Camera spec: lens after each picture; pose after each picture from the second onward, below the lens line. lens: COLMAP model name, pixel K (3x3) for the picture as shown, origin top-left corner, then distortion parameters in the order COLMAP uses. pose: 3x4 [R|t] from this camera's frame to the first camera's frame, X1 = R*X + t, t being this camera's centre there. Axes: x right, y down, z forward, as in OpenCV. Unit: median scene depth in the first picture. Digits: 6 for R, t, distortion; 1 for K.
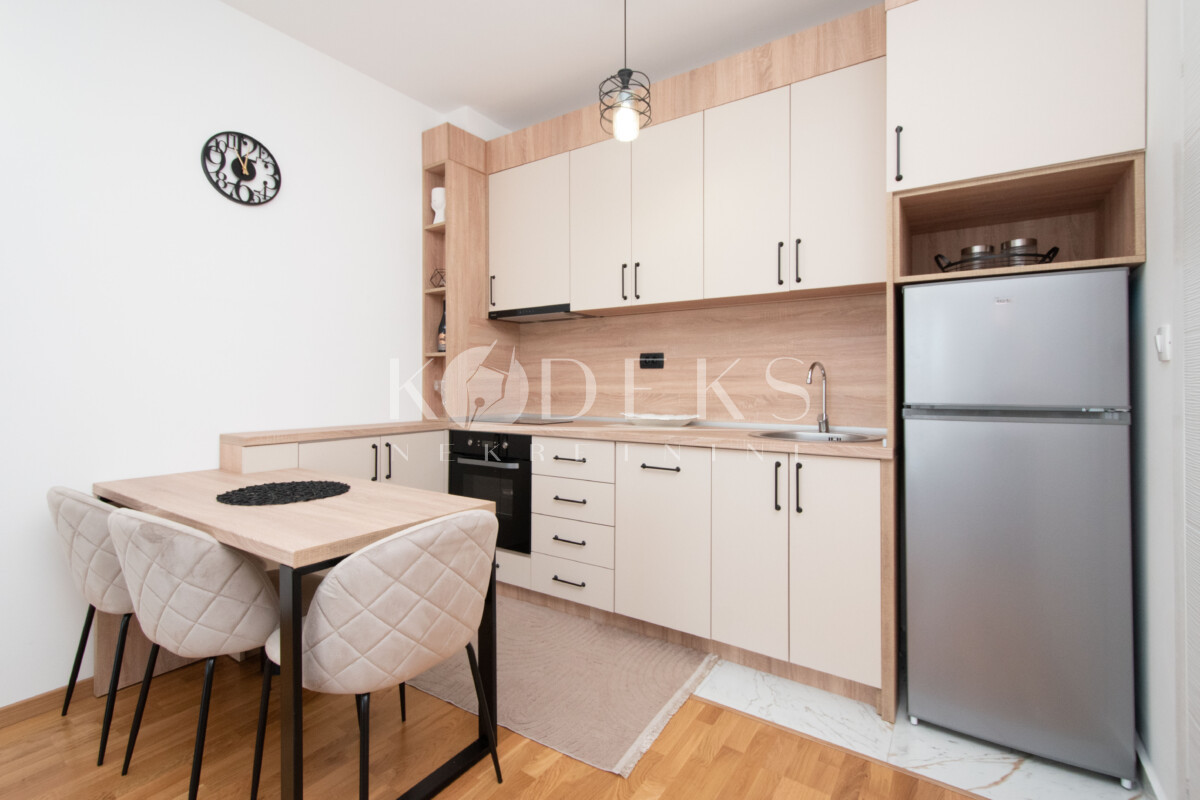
lens RADIAL K [[535.3, 0, 599.9], [0, 535.3, 380.4], [0, 0, 1]] dist [0.003352, 0.000002]
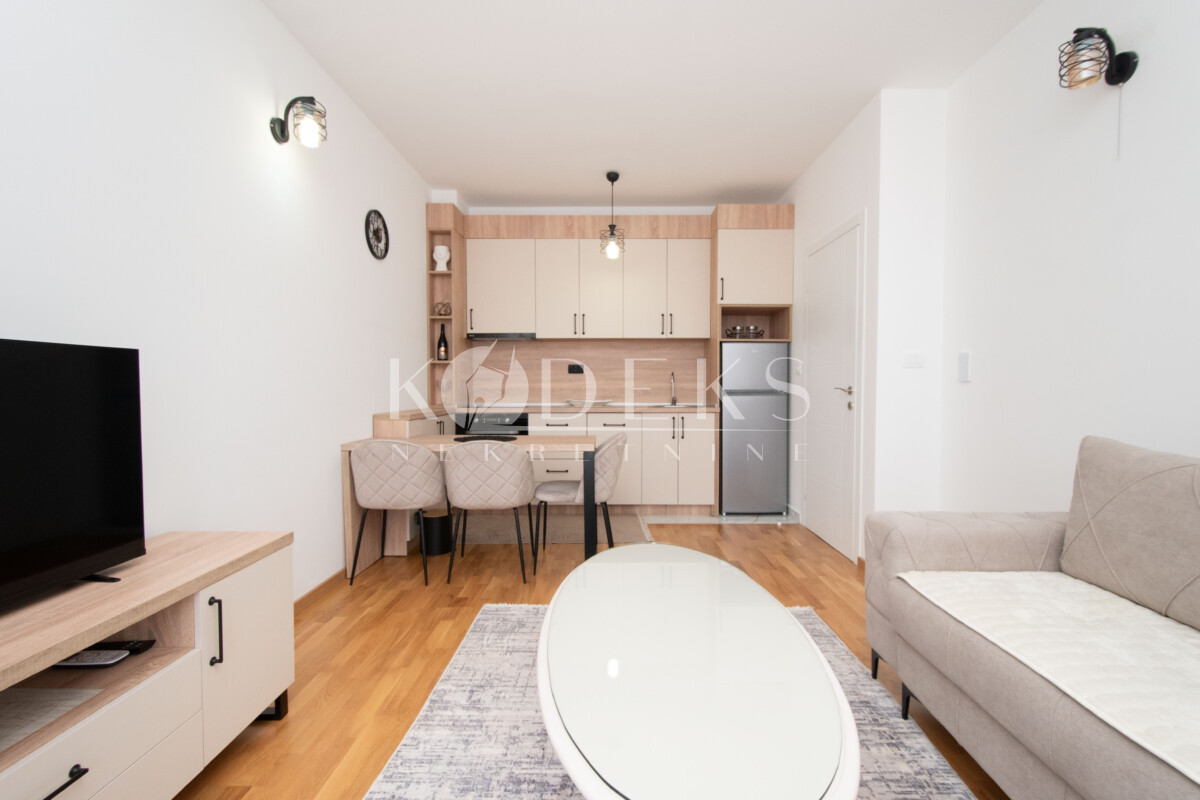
lens RADIAL K [[523.2, 0, 604.2], [0, 523.2, 400.4], [0, 0, 1]] dist [0.003277, -0.000329]
pose [[0.830550, -0.014863, 0.556746, -1.005395], [-0.002560, 0.999531, 0.030503, 0.015992], [-0.556938, -0.026760, 0.830123, -0.579342]]
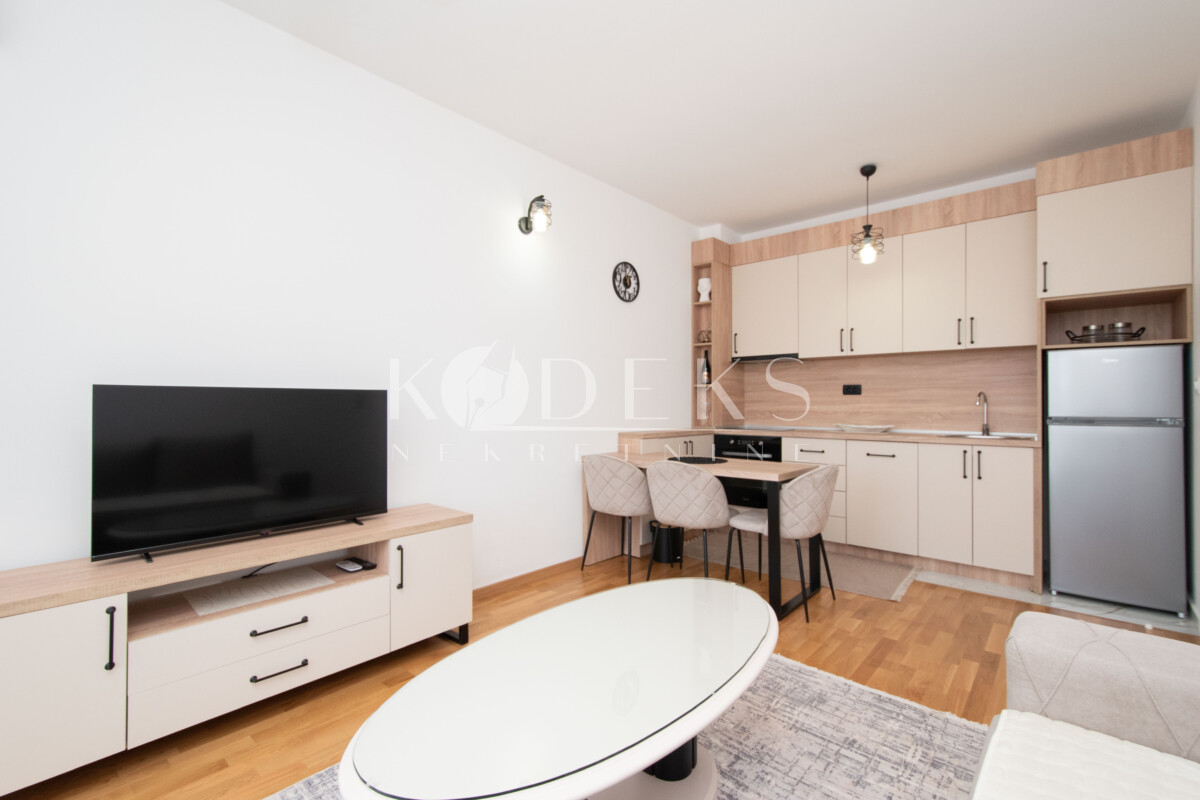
lens RADIAL K [[523.2, 0, 604.2], [0, 523.2, 400.4], [0, 0, 1]] dist [0.003277, -0.000329]
pose [[0.991915, 0.001634, -0.126897, -0.547195], [-0.001855, 0.999997, -0.001621, -0.003893], [0.126894, 0.001843, 0.991915, -0.743171]]
